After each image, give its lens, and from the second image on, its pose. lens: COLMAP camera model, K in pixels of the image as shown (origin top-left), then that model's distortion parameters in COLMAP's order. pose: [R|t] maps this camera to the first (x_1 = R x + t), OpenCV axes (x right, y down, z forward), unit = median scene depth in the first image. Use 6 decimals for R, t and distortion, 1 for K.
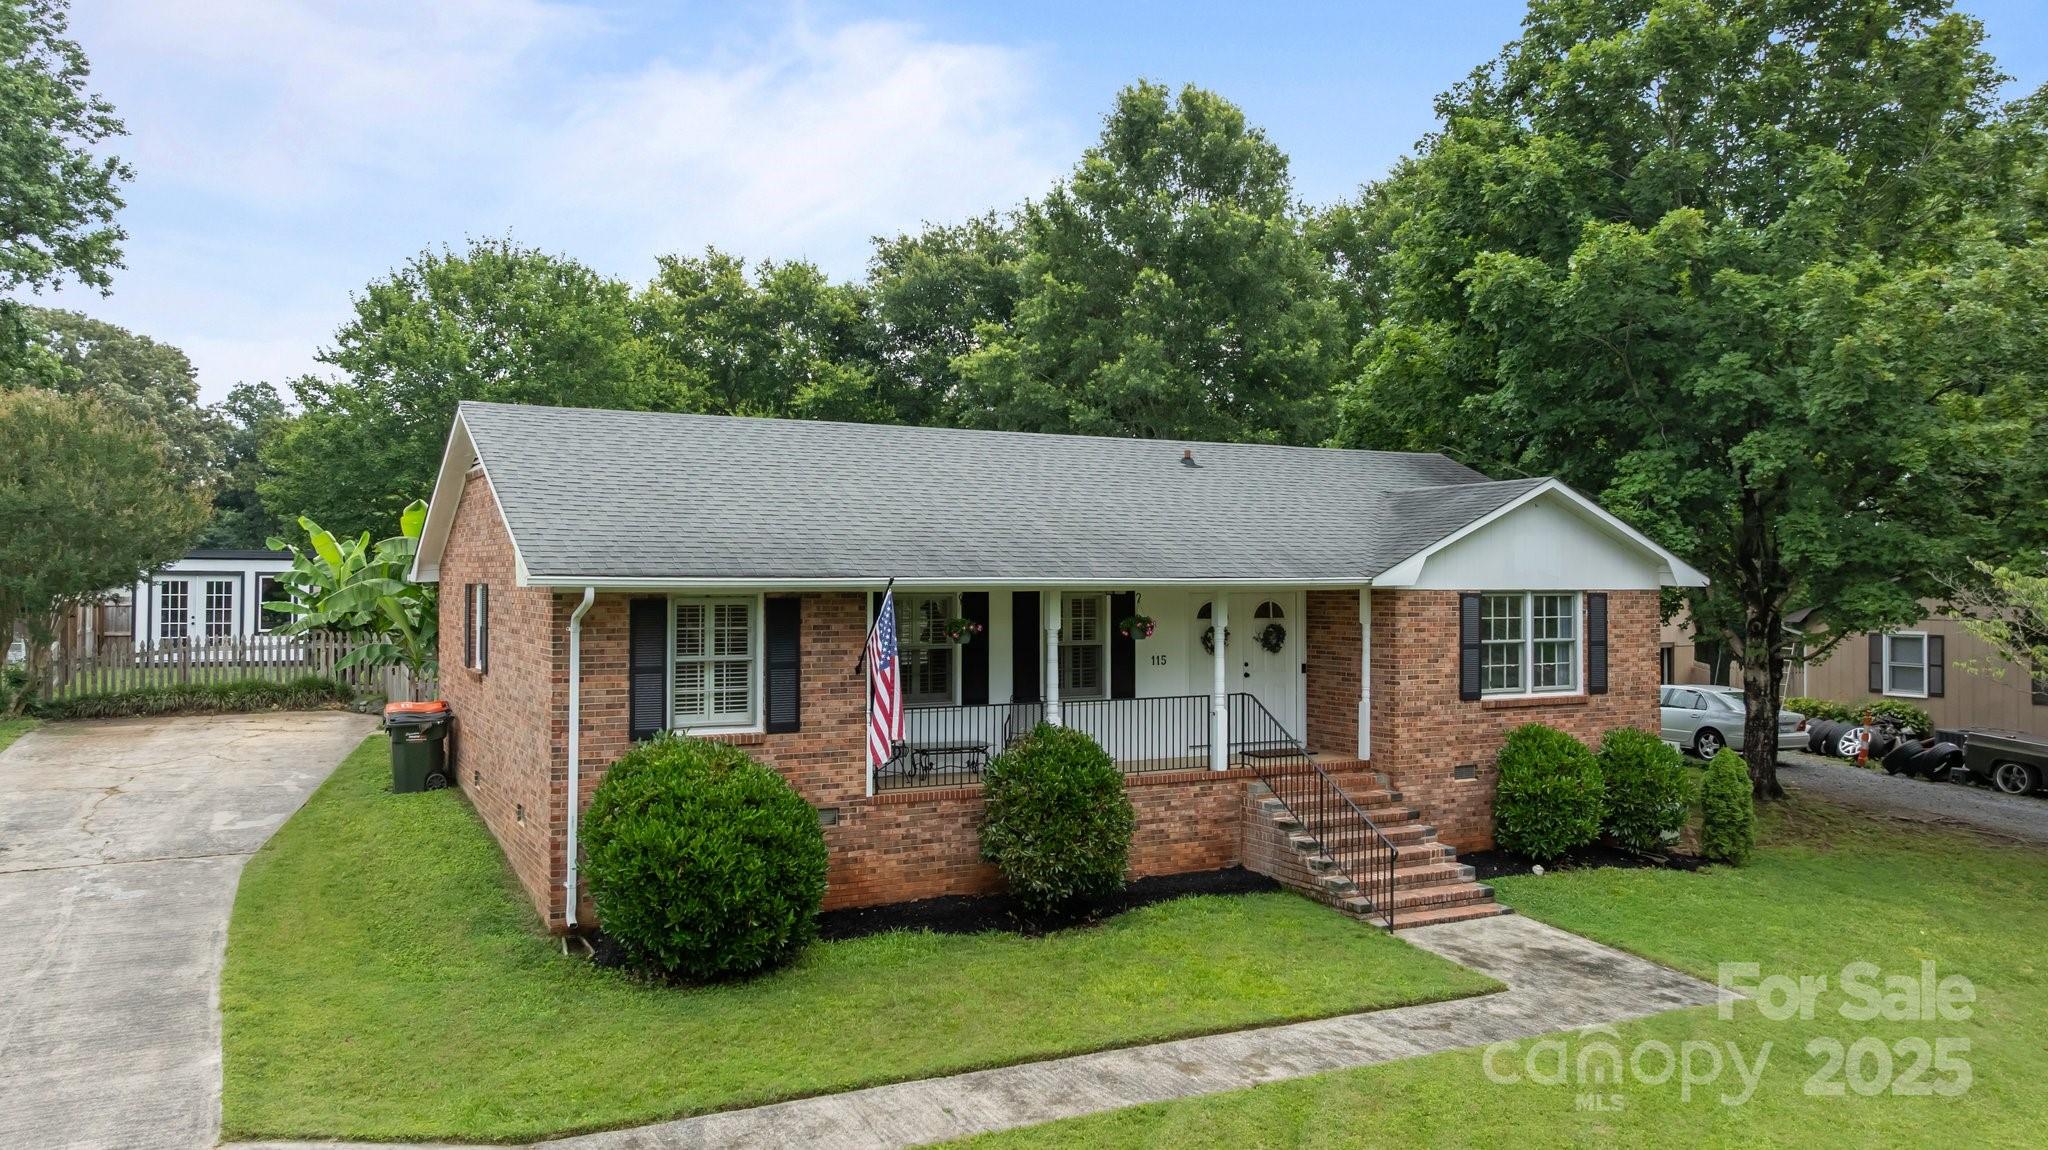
lens RADIAL K [[1433.3, 0, 1025.0], [0, 1433.3, 511.0], [0, 0, 1]] dist [-0.008993, -0.000746]
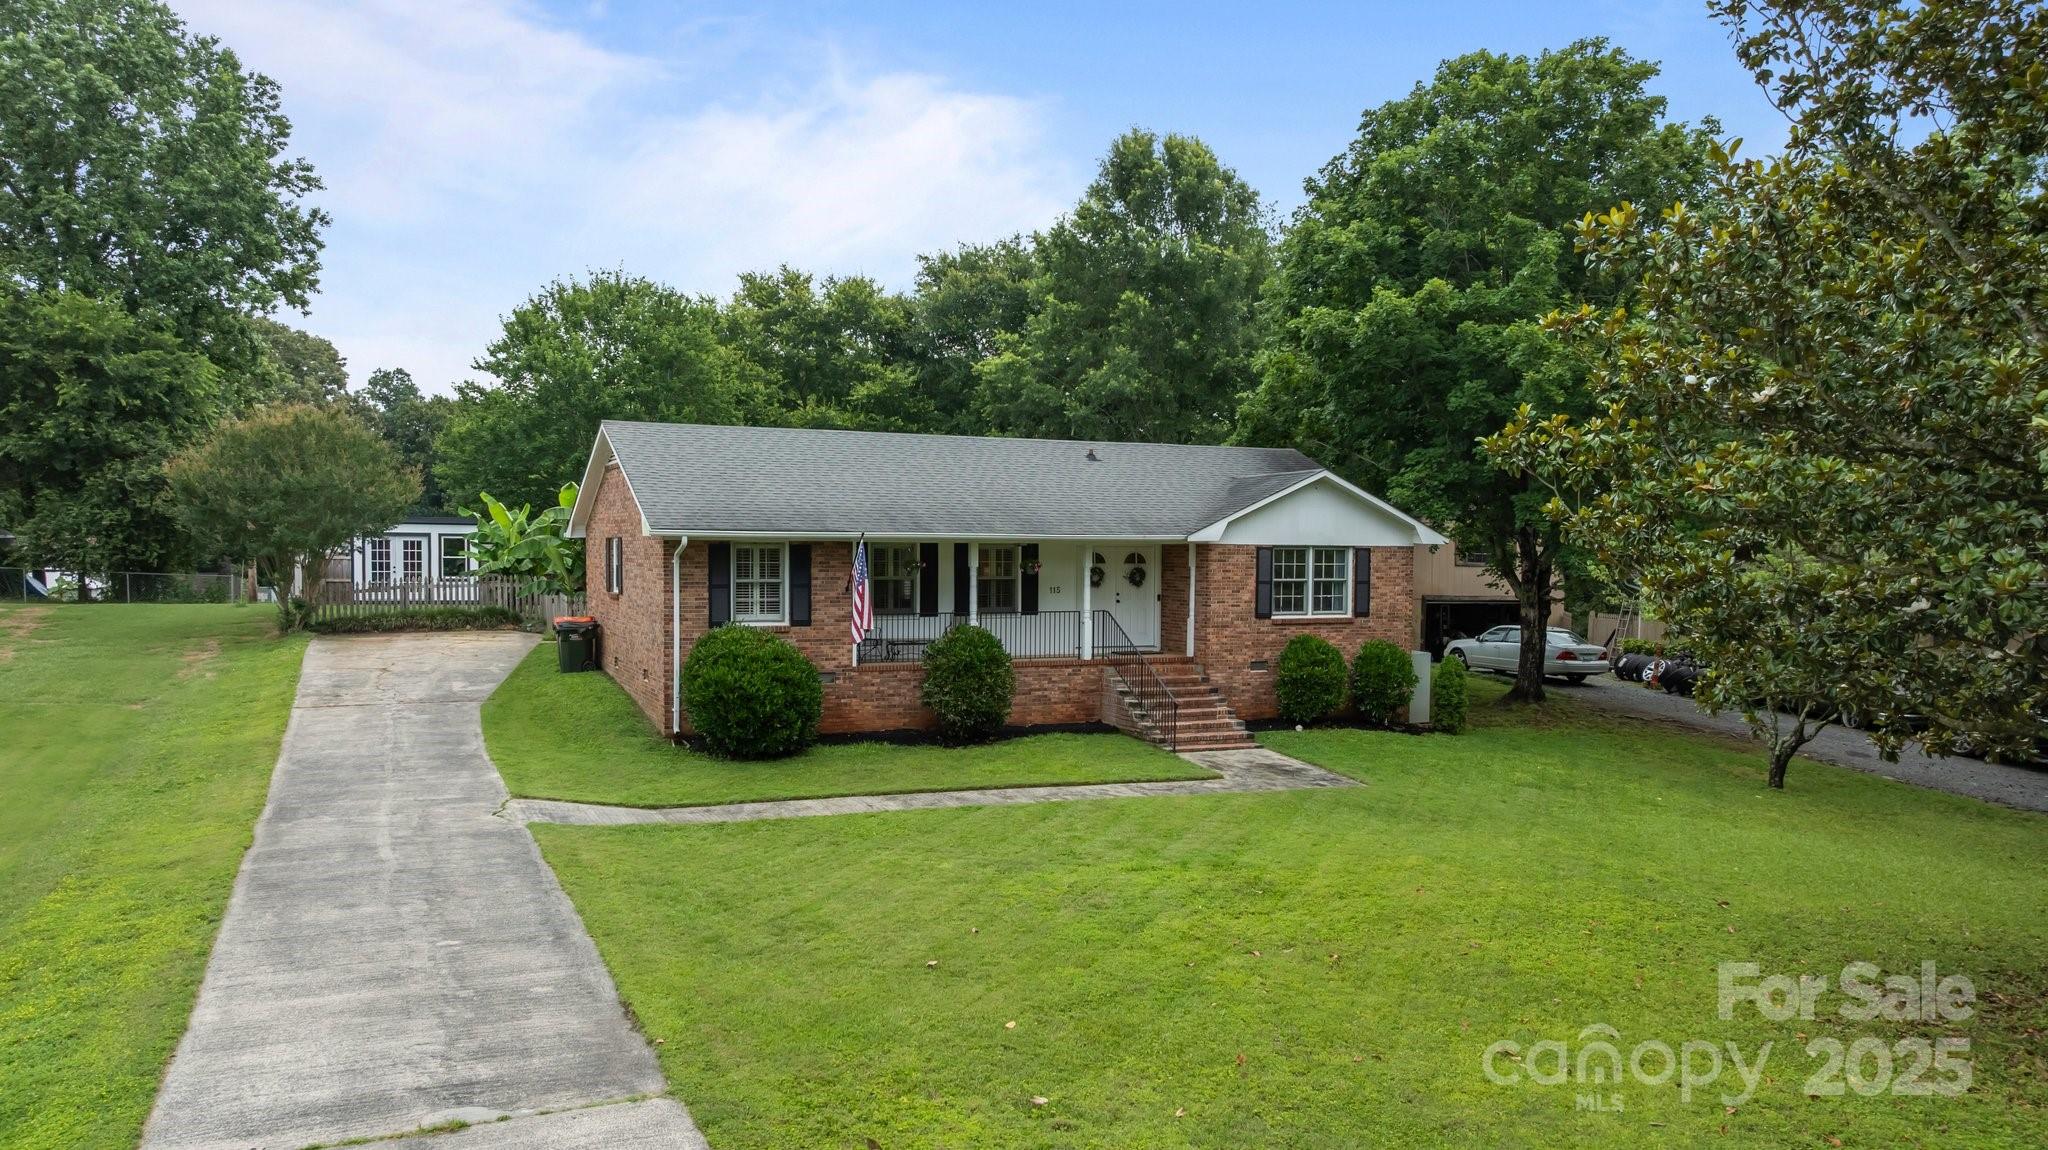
lens RADIAL K [[1447.5, 0, 1024.0], [0, 1447.5, 575.0], [0, 0, 1]] dist [0.005608, -0.049253]
pose [[0.997679, 0.006429, -0.067789, 0.139714], [-0.002164, 0.998023, 0.062807, -0.006614], [0.068059, -0.062514, 0.995721, -0.446926]]
